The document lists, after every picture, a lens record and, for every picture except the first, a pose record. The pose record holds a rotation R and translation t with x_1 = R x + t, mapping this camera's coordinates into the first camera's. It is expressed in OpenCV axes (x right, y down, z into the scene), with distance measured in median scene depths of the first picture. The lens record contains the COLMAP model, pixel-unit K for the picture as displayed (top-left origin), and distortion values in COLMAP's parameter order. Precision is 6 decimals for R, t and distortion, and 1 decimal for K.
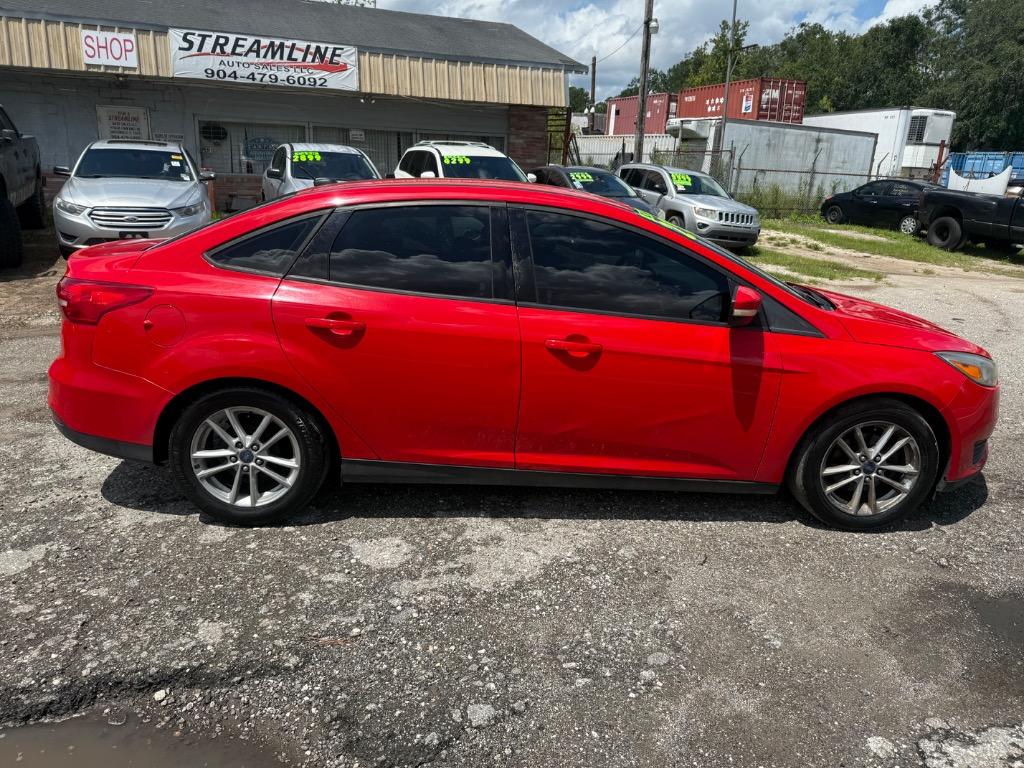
lens RADIAL K [[738.5, 0, 507.5], [0, 738.5, 387.1], [0, 0, 1]] dist [0.008622, -0.009558]
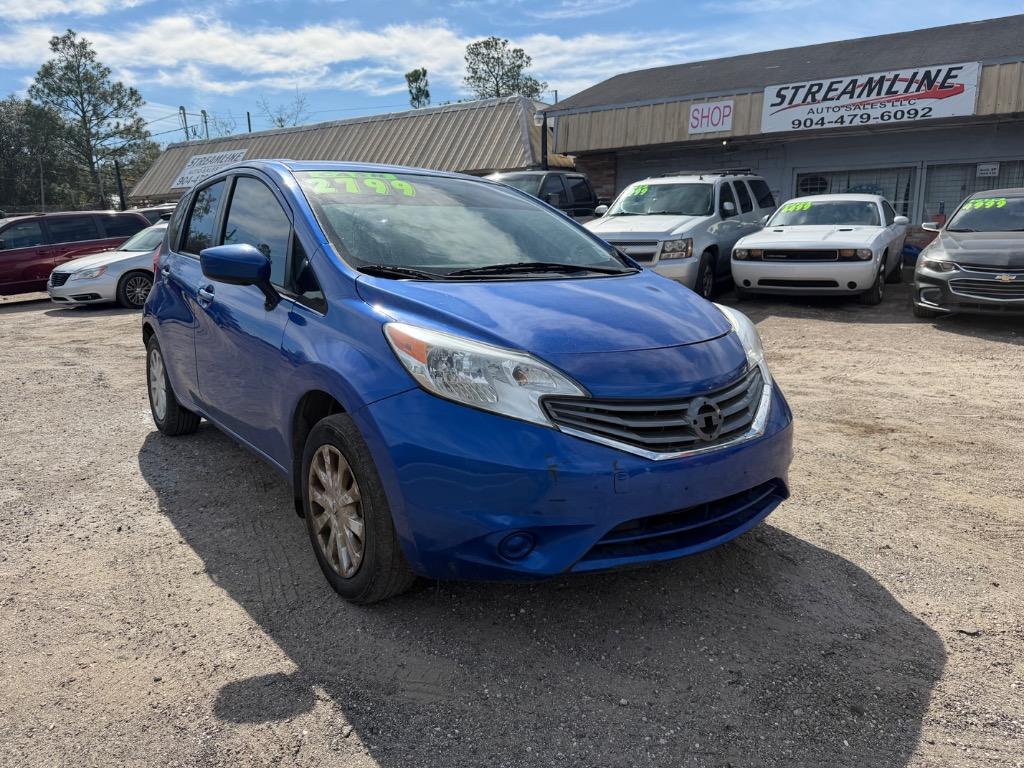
lens RADIAL K [[753.4, 0, 510.1], [0, 753.4, 387.2], [0, 0, 1]] dist [-0.007862, 0.003623]
pose [[0.549401, 0.119552, -0.826962, 0.238429], [-0.195793, 0.980576, 0.011683, -0.023074], [0.812296, 0.155495, 0.562136, 0.187022]]
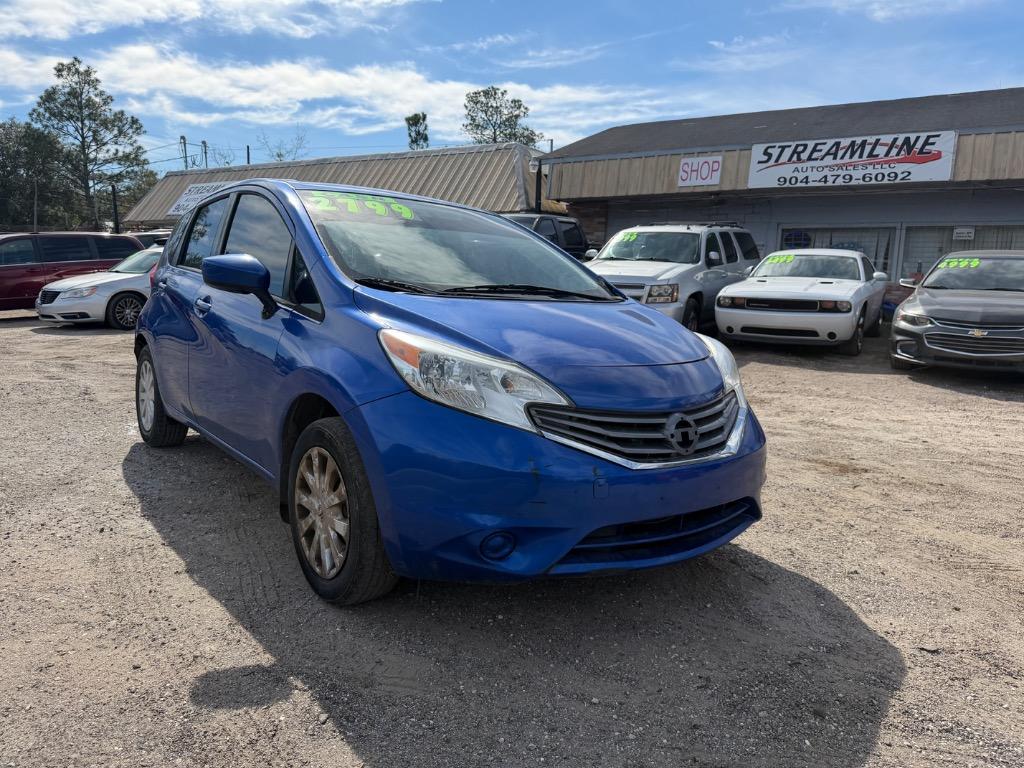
lens RADIAL K [[750.7, 0, 516.3], [0, 750.7, 383.9], [0, 0, 1]] dist [0.008464, -0.015467]
pose [[0.567548, 0.092341, -0.818146, 0.243920], [-0.235518, 0.970377, -0.053857, -0.016524], [0.788936, 0.223255, 0.572483, 0.184627]]
